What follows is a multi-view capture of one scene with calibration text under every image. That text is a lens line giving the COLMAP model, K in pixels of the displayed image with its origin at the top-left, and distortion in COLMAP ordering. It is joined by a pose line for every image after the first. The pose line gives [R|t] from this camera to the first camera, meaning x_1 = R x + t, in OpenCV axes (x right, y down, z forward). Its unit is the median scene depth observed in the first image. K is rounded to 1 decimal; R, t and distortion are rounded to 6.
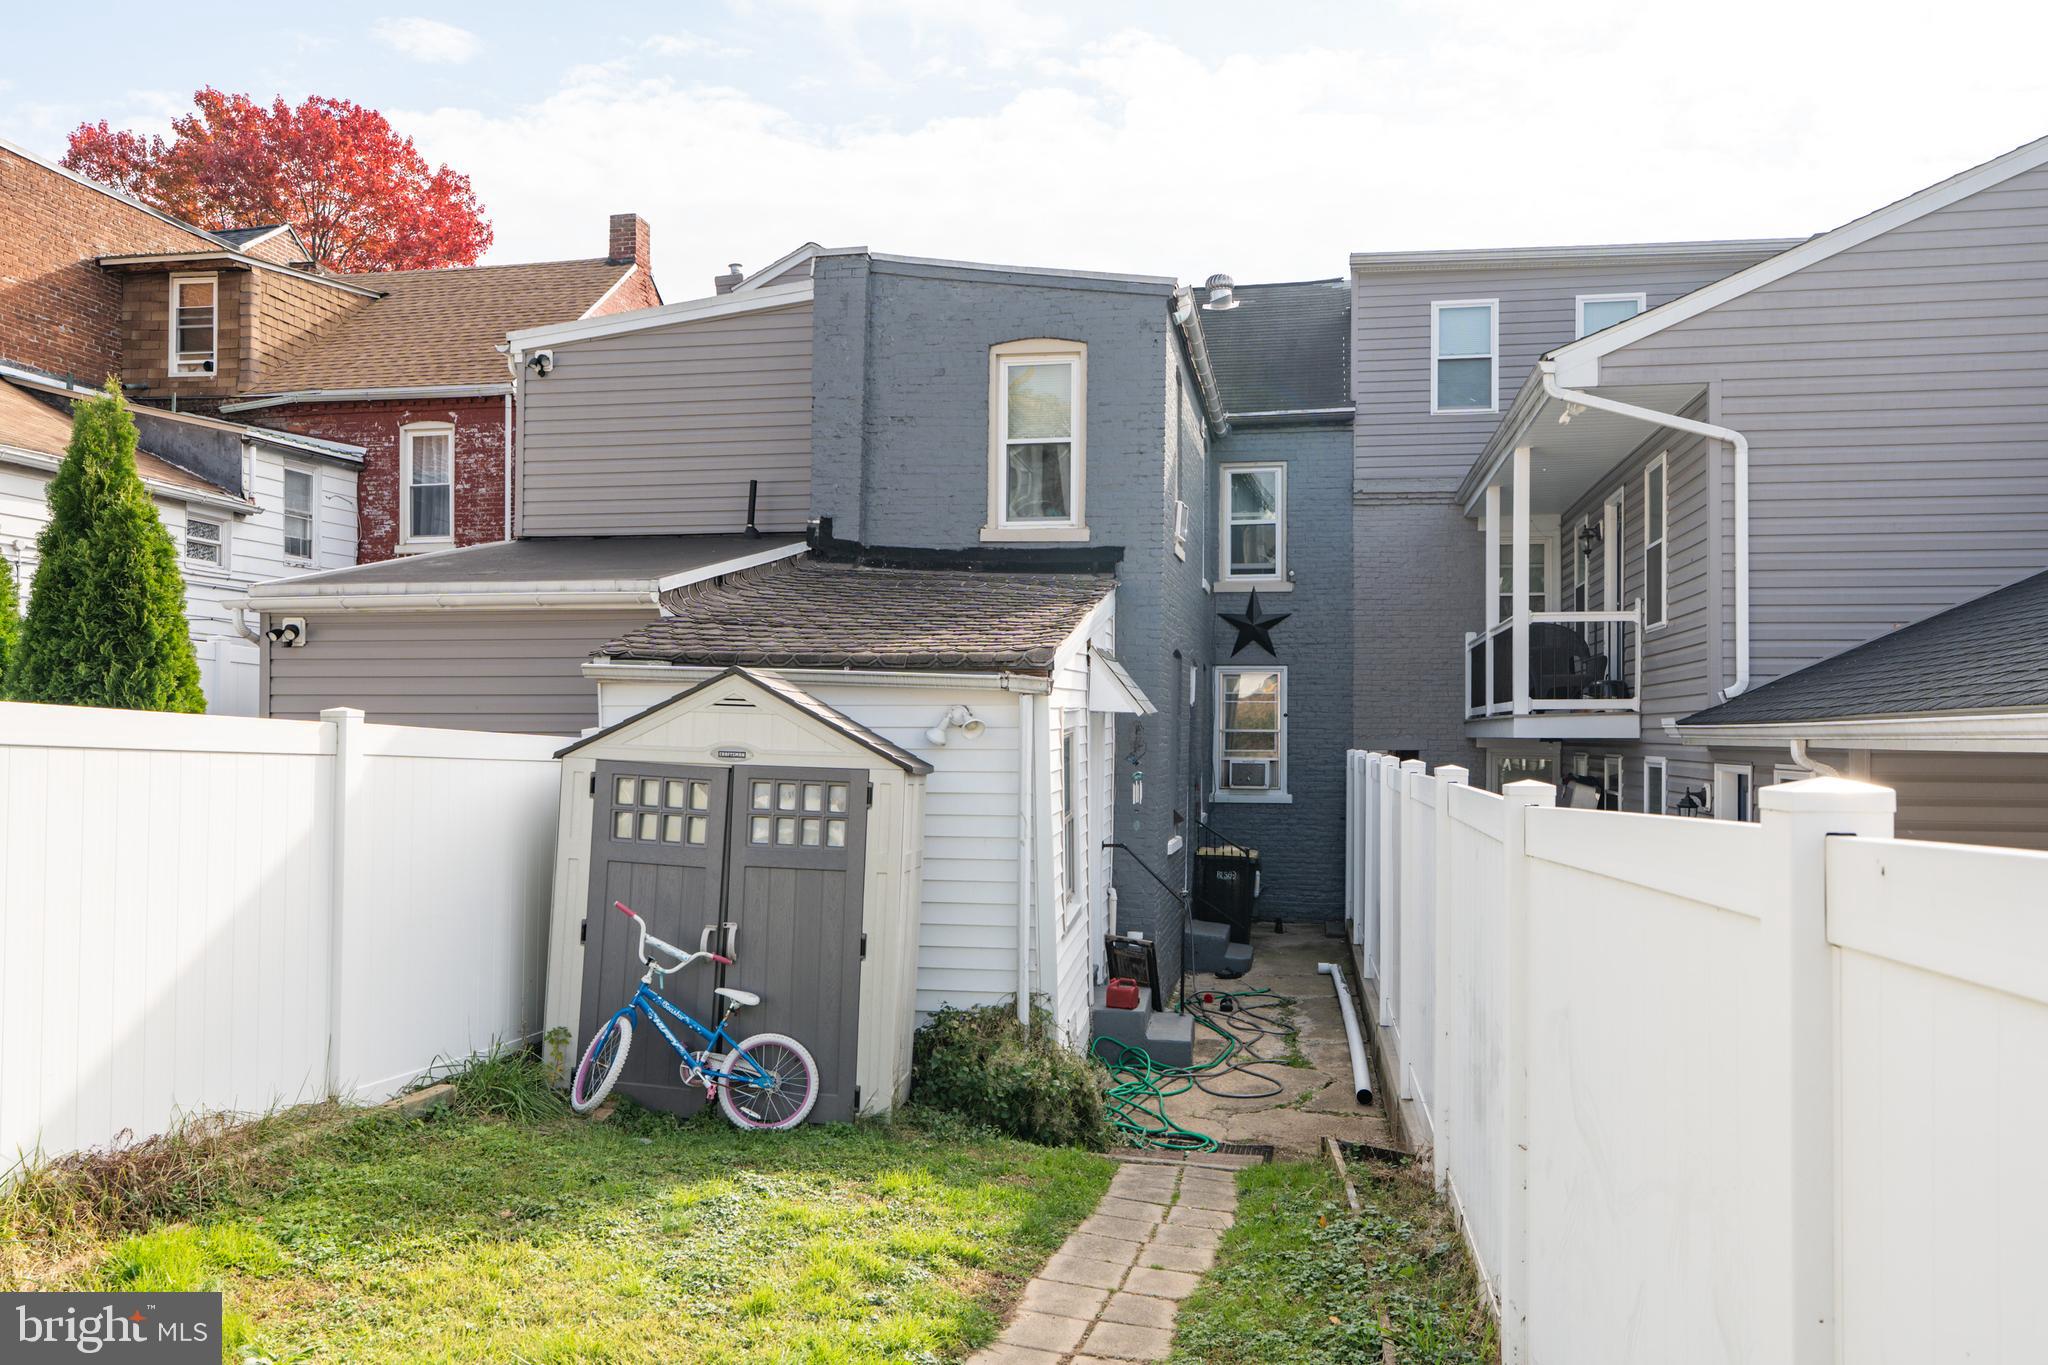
lens RADIAL K [[1638.6, 0, 1028.2], [0, 1638.6, 744.2], [0, 0, 1]] dist [-0.087754, 0.002723]
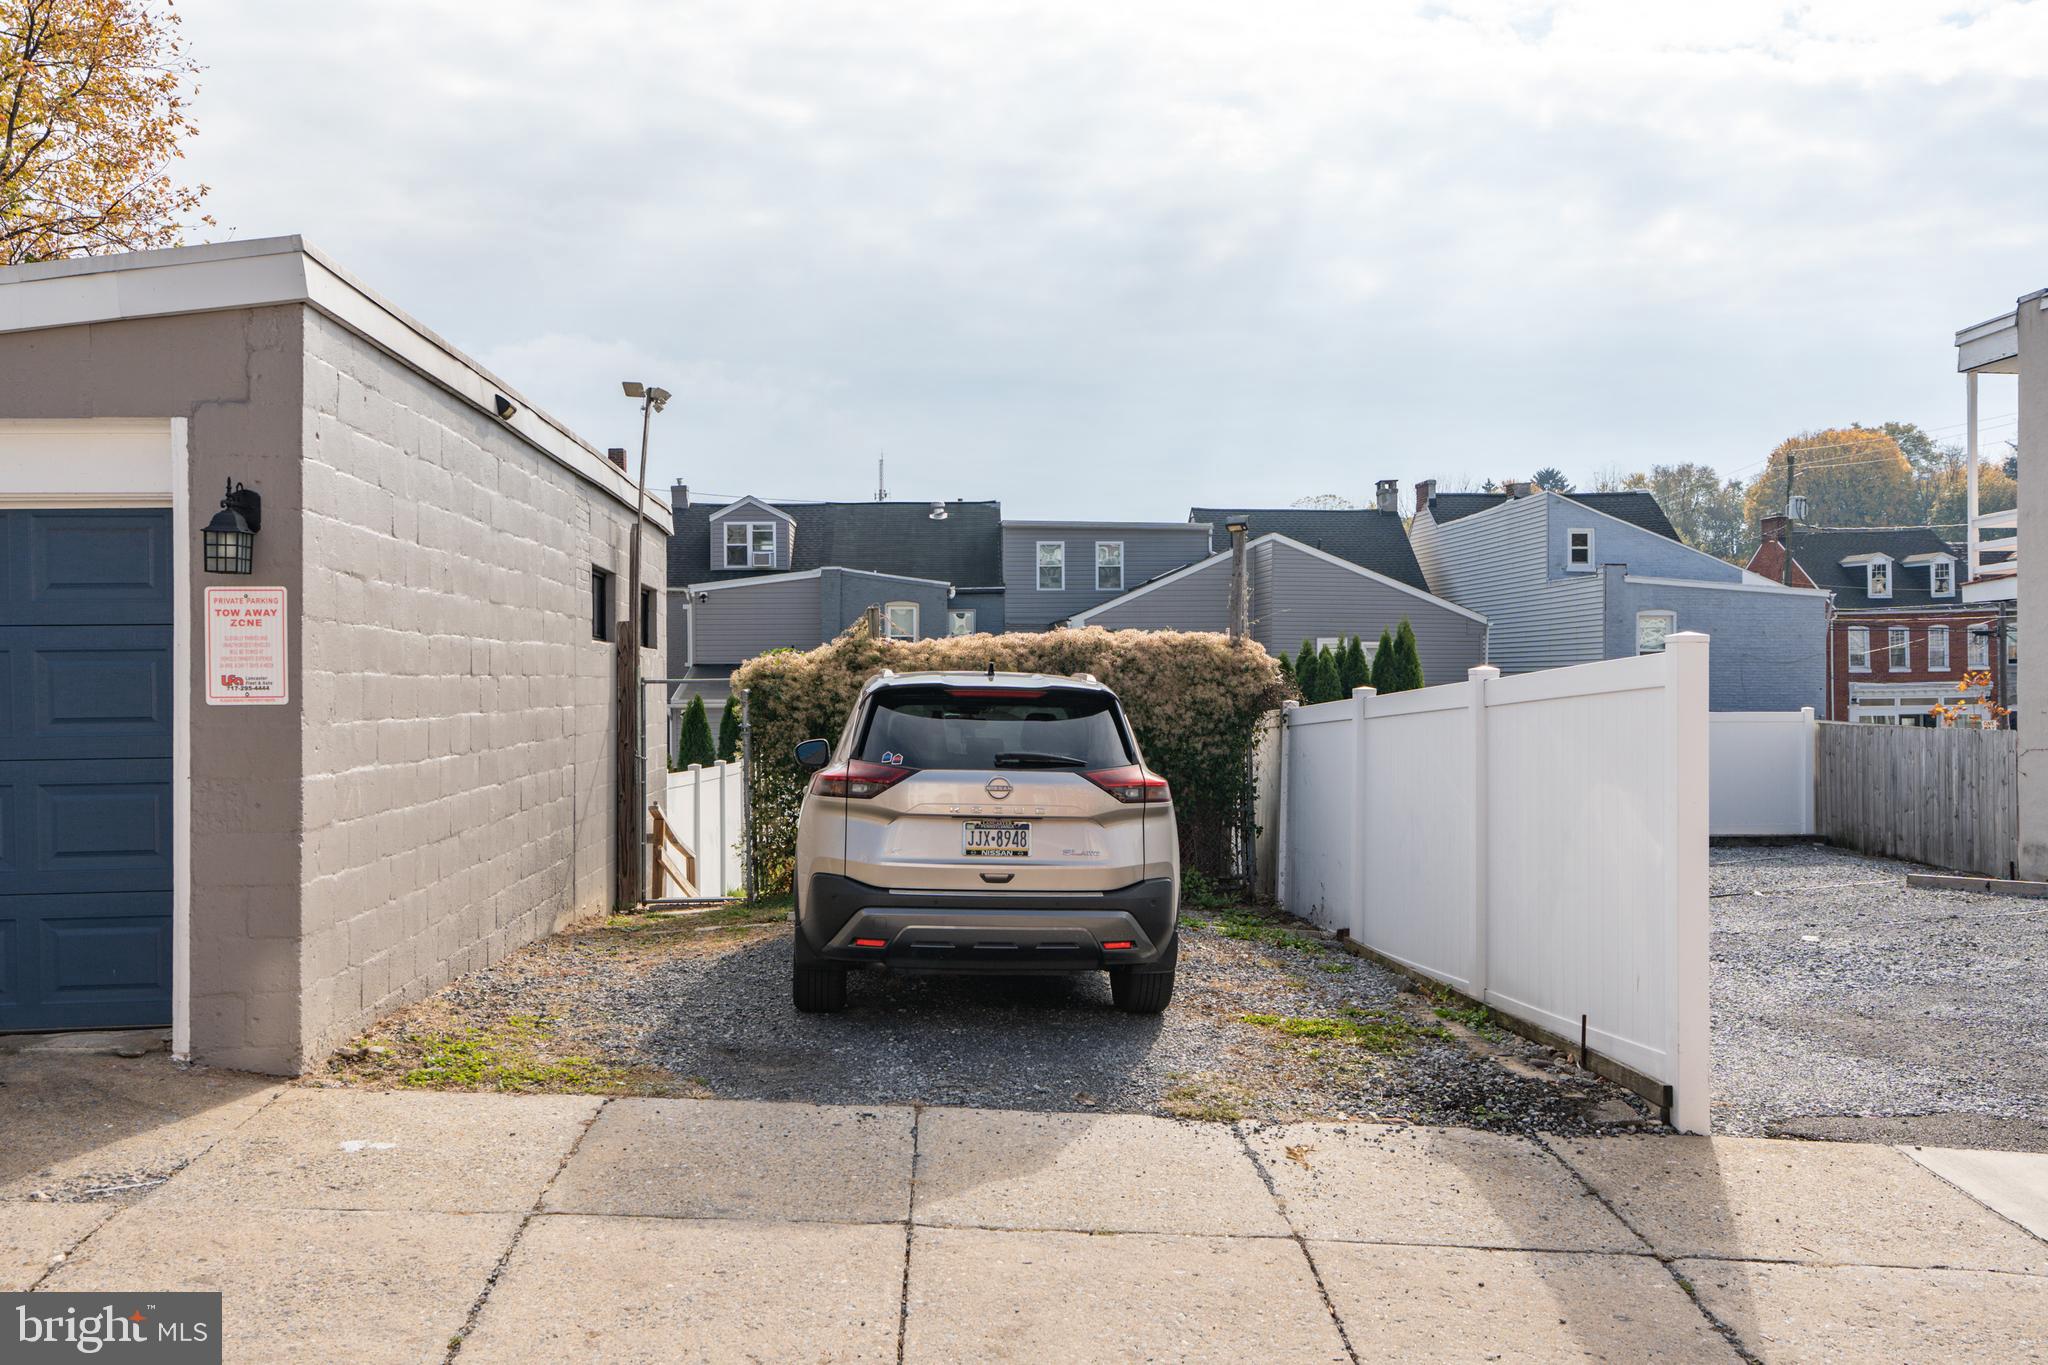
lens RADIAL K [[1880.1, 0, 1024.0], [0, 1880.1, 682.5], [0, 0, 1]] dist [0.003677, 0.001637]
pose [[0.983410, -0.031150, 0.178701, -0.257009], [0.030538, 0.999515, 0.006174, -0.085497], [-0.178807, -0.000615, 0.983884, -1.644398]]
